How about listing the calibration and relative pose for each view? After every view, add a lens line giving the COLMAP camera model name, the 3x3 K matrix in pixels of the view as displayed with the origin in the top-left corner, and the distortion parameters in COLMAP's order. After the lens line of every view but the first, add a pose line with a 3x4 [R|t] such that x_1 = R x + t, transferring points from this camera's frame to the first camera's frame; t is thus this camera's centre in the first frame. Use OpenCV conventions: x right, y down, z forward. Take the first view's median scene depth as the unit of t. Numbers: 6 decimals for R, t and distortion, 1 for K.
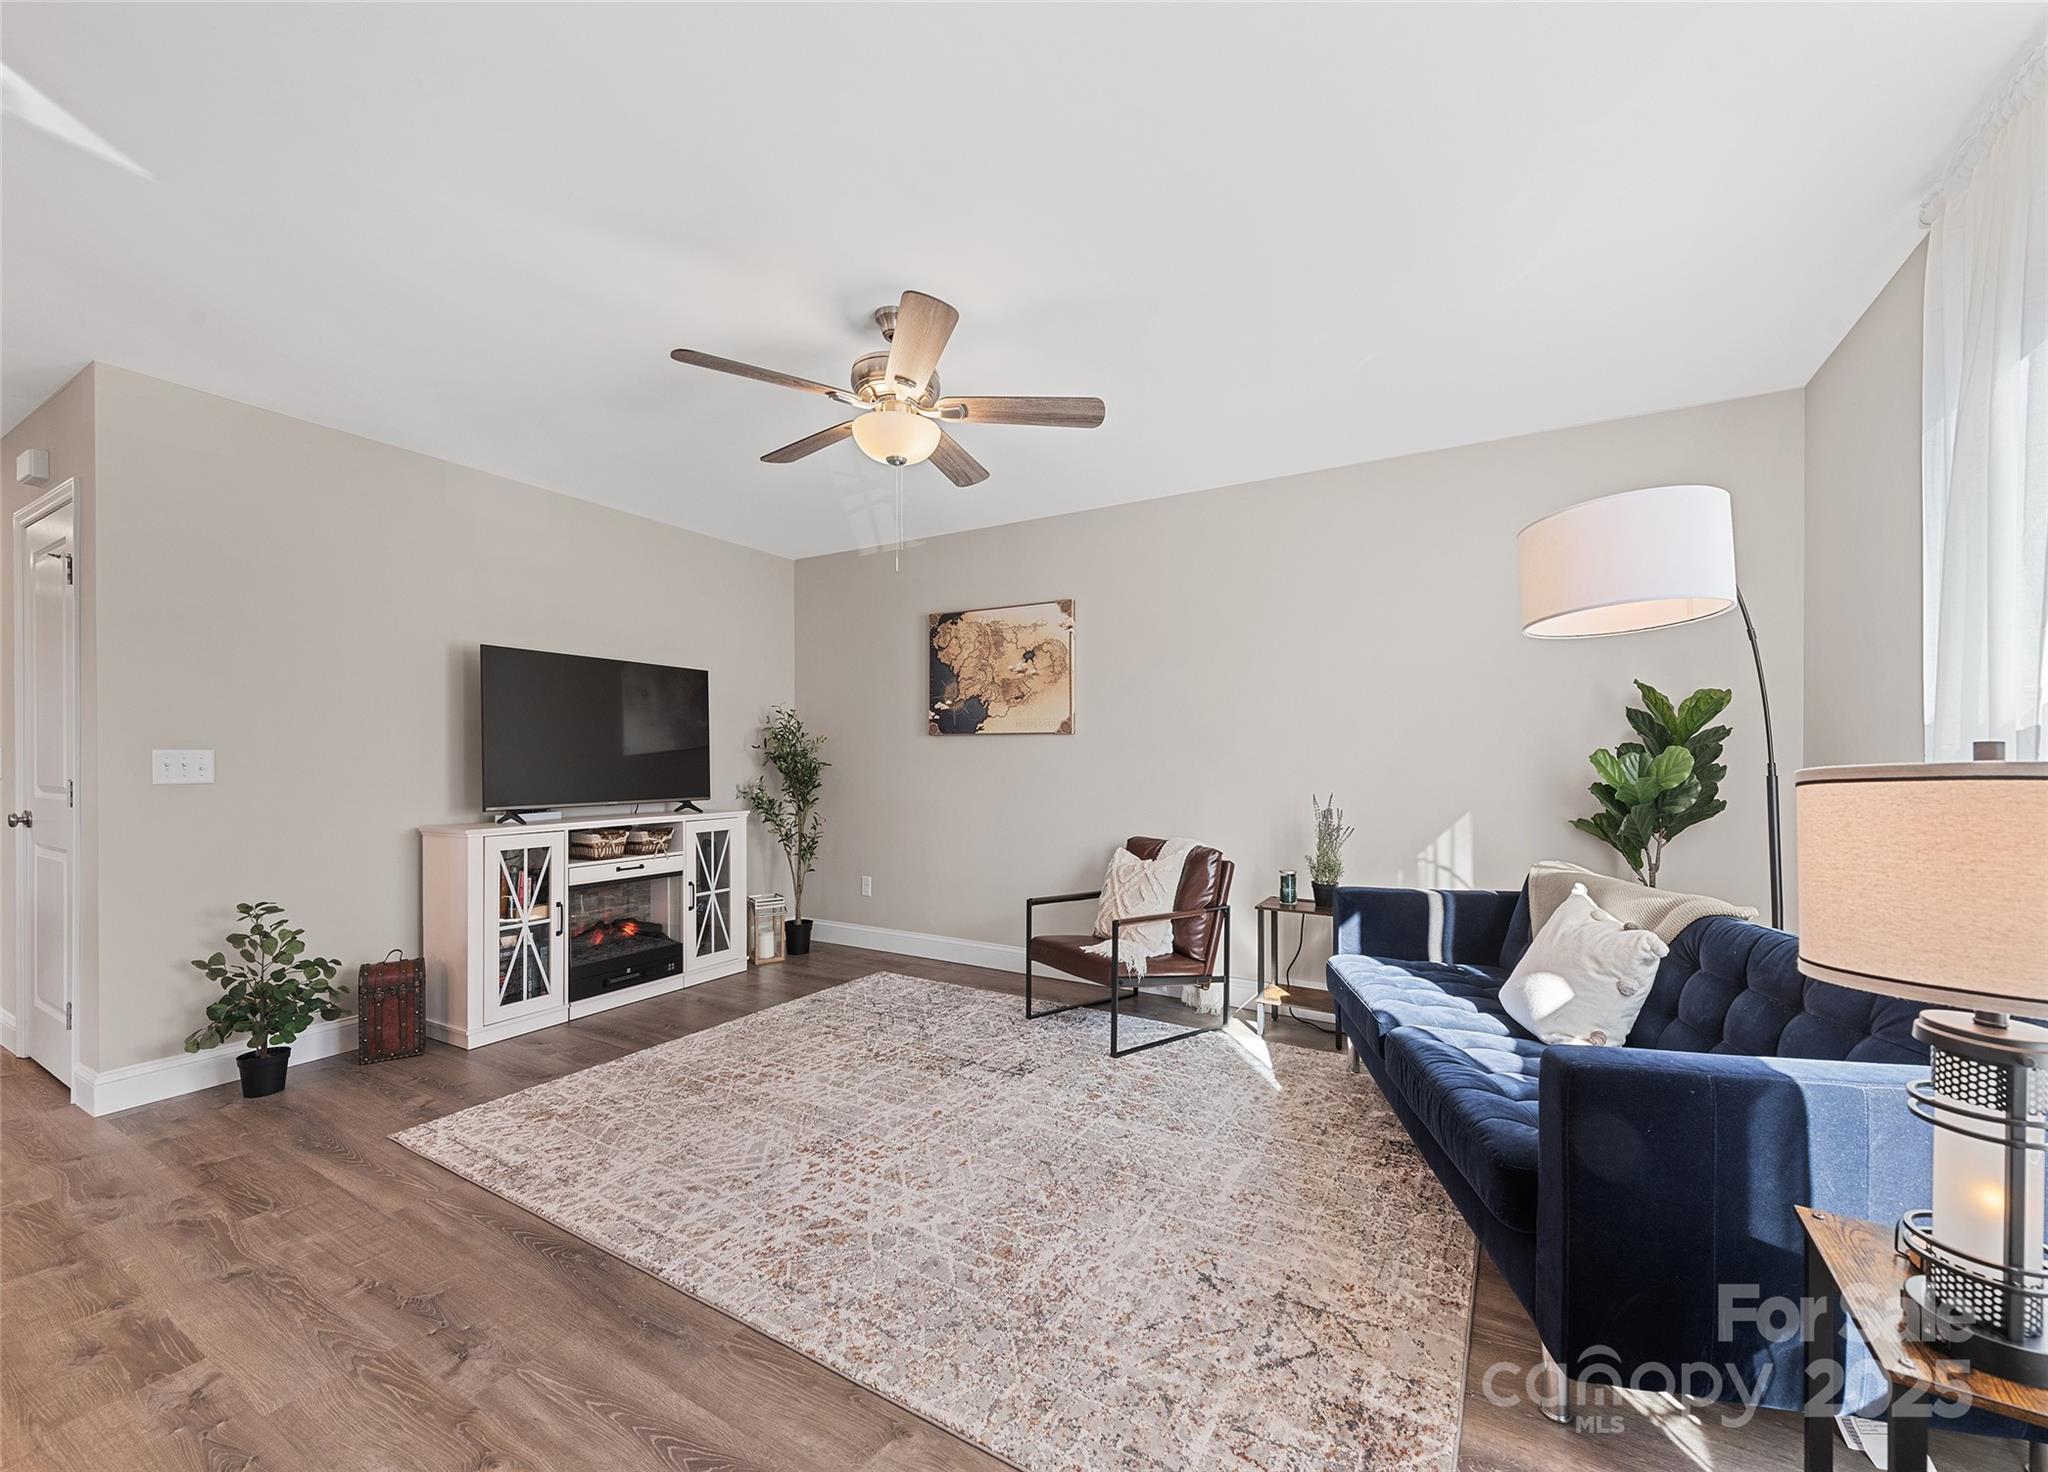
lens RADIAL K [[805.9, 0, 1024.7], [0, 805.9, 746.5], [0, 0, 1]] dist [0.008582, -0.003704]
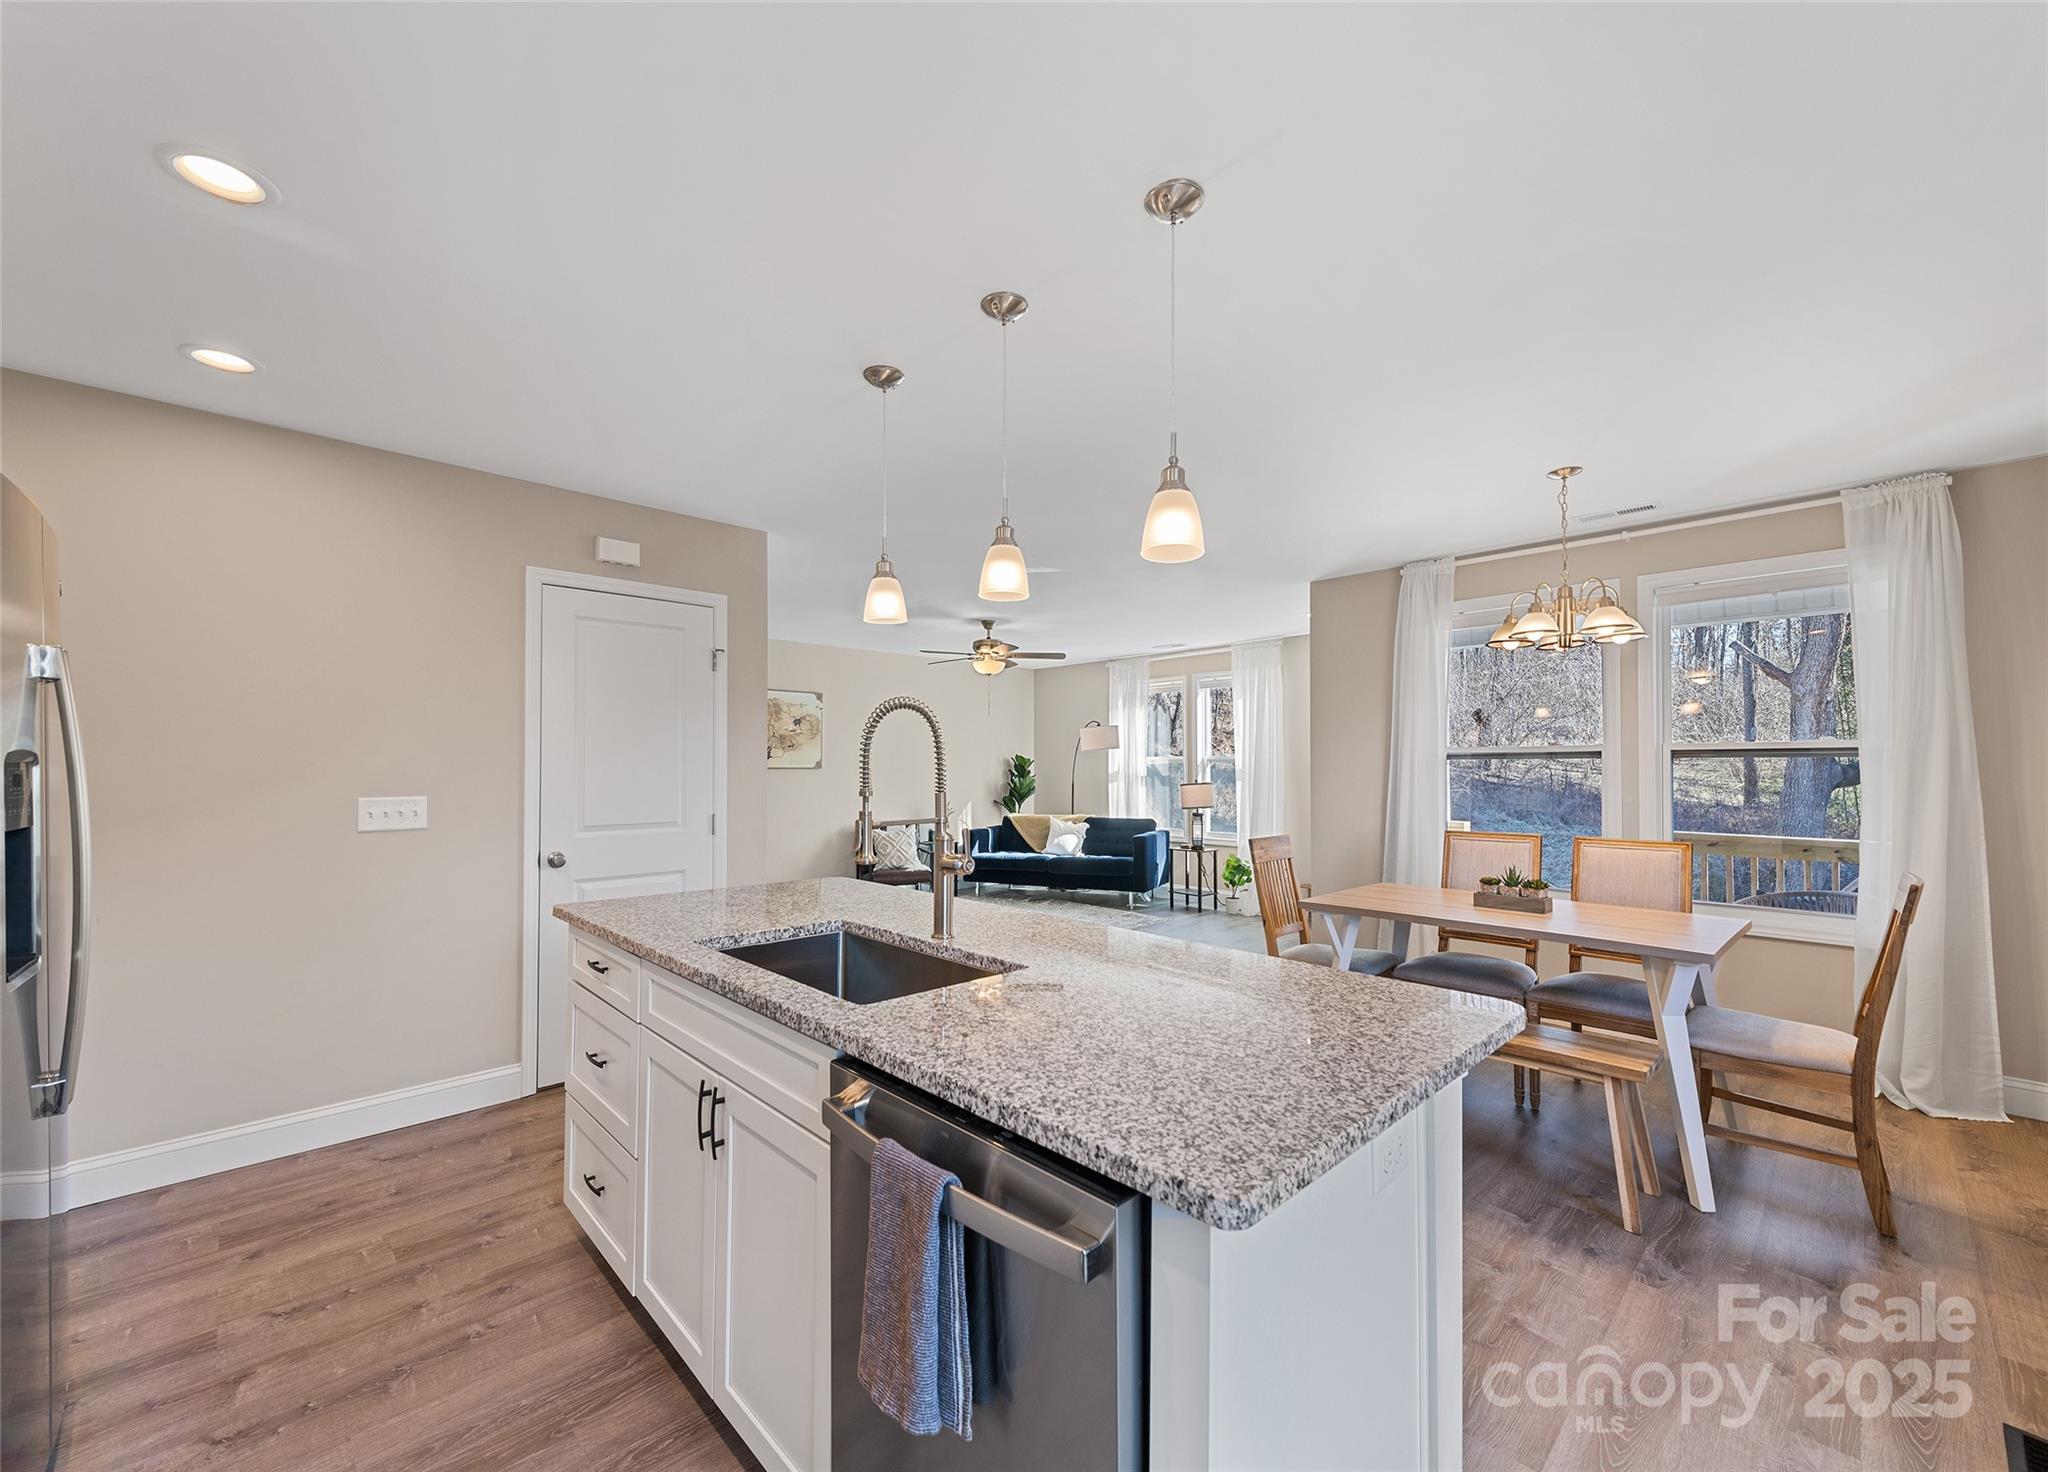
lens RADIAL K [[805.9, 0, 999.6], [0, 805.9, 762.5], [0, 0, 1]] dist [0.008582, -0.003704]
pose [[0.297876, 0.001556, 0.954603, -1.685232], [-0.000972, 0.999999, -0.001327, -0.029835], [-0.954604, -0.000533, 0.297877, 0.106938]]
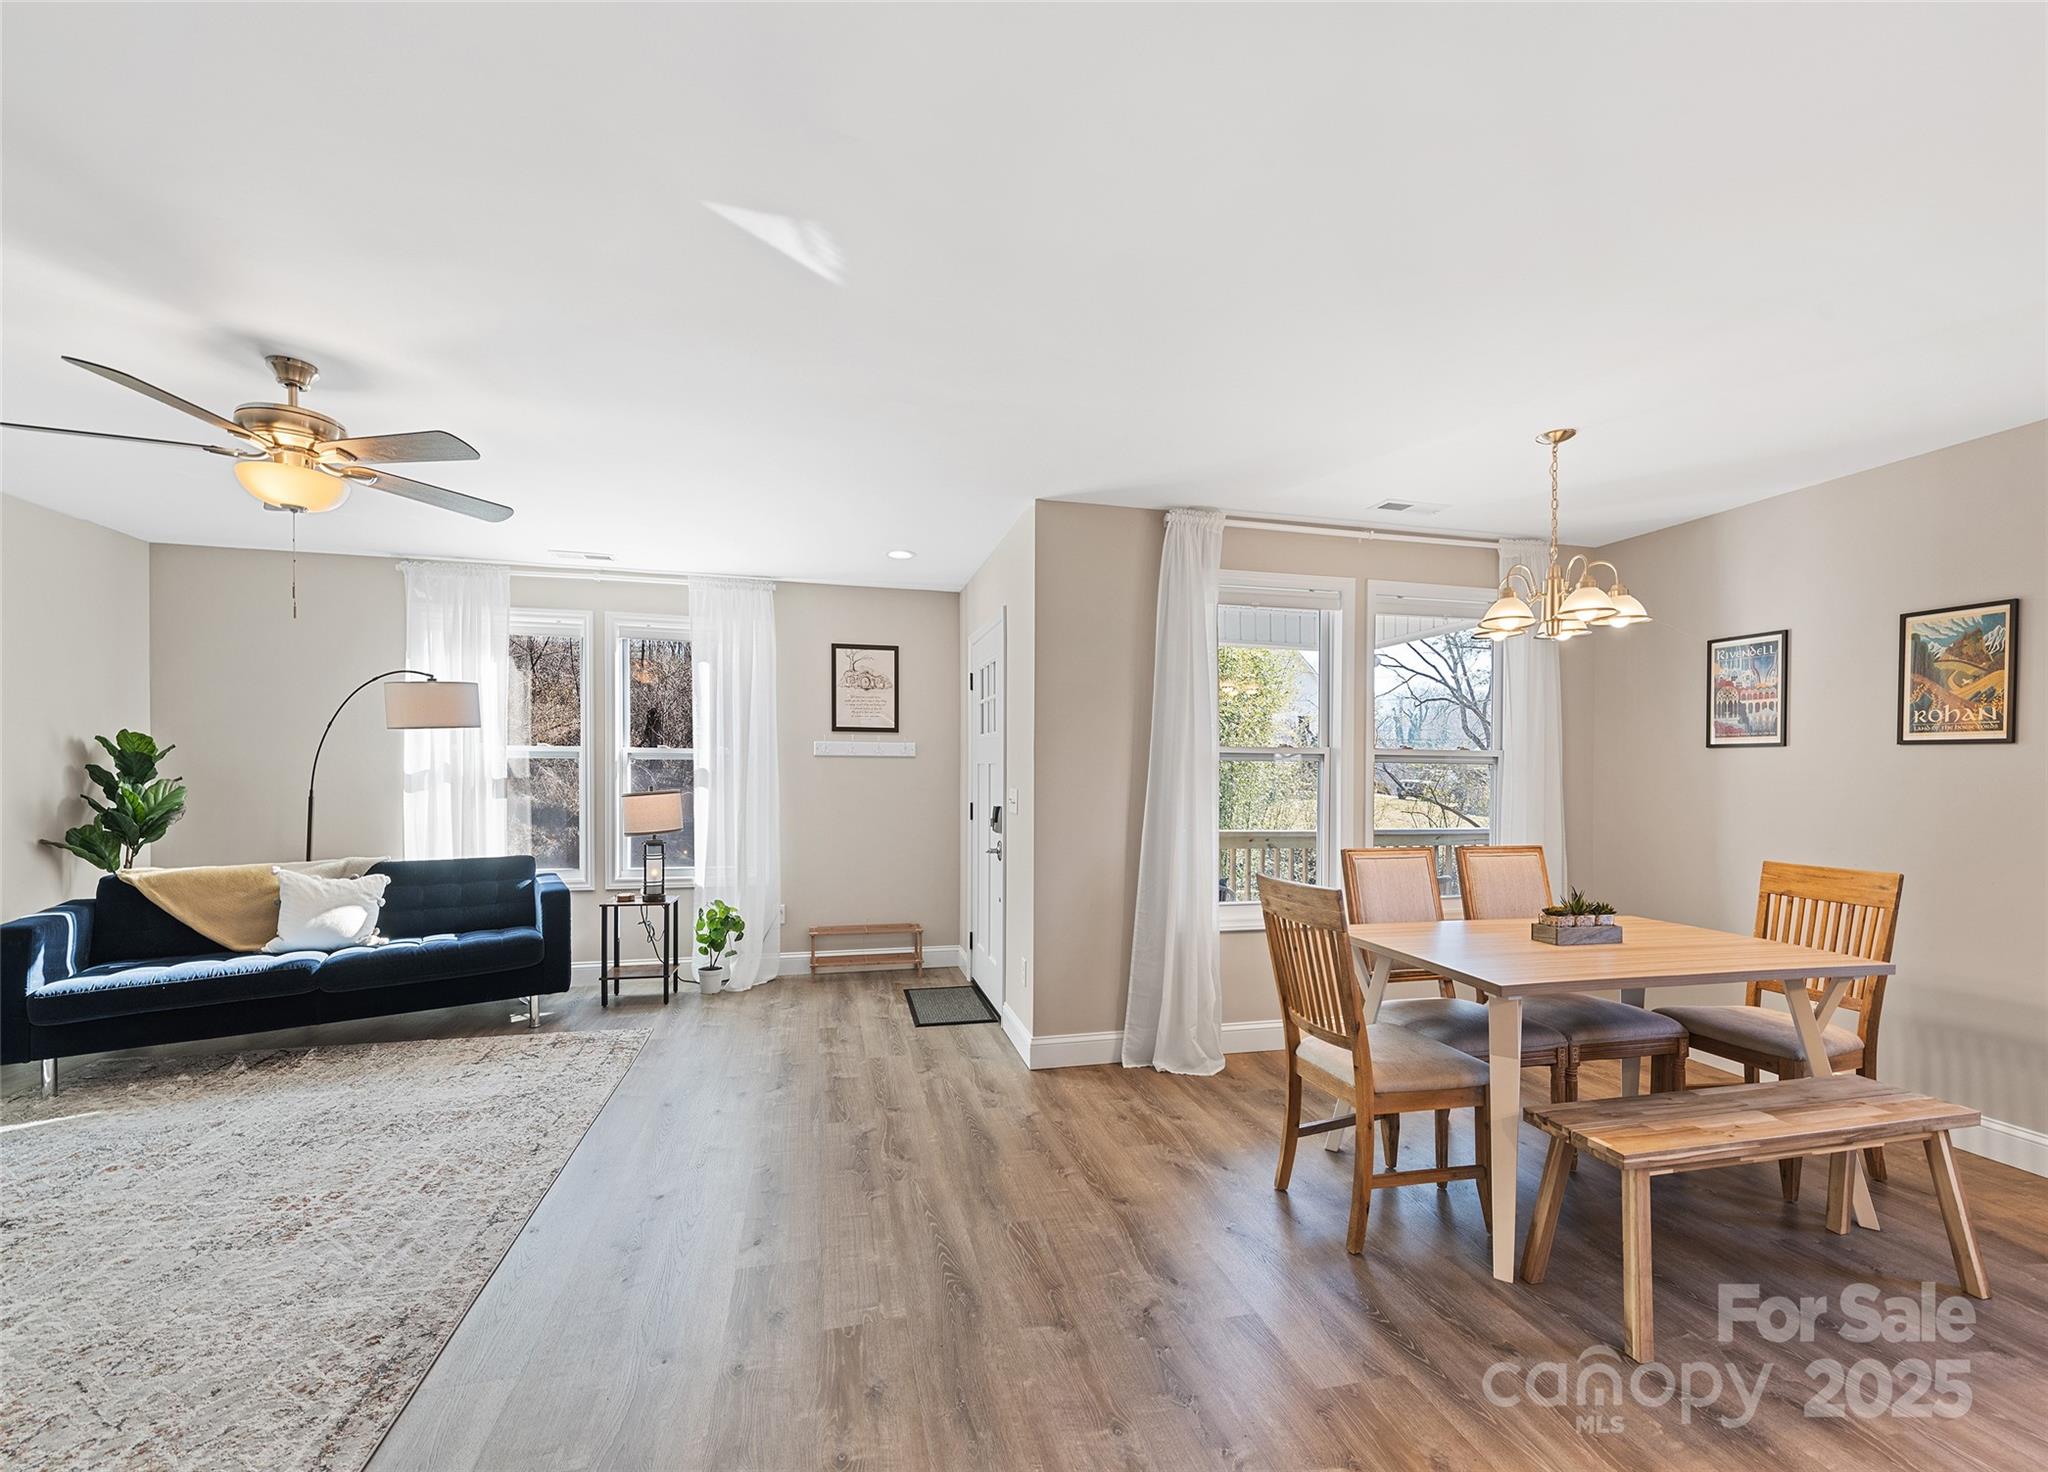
lens RADIAL K [[805.9, 0, 1023.6], [0, 805.9, 751.7], [0, 0, 1]] dist [0.008582, -0.003704]
pose [[-0.689049, 0.007739, 0.724674, -0.925798], [-0.012820, 0.999656, -0.022865, -0.019968], [-0.724602, -0.025045, -0.688713, 0.646579]]
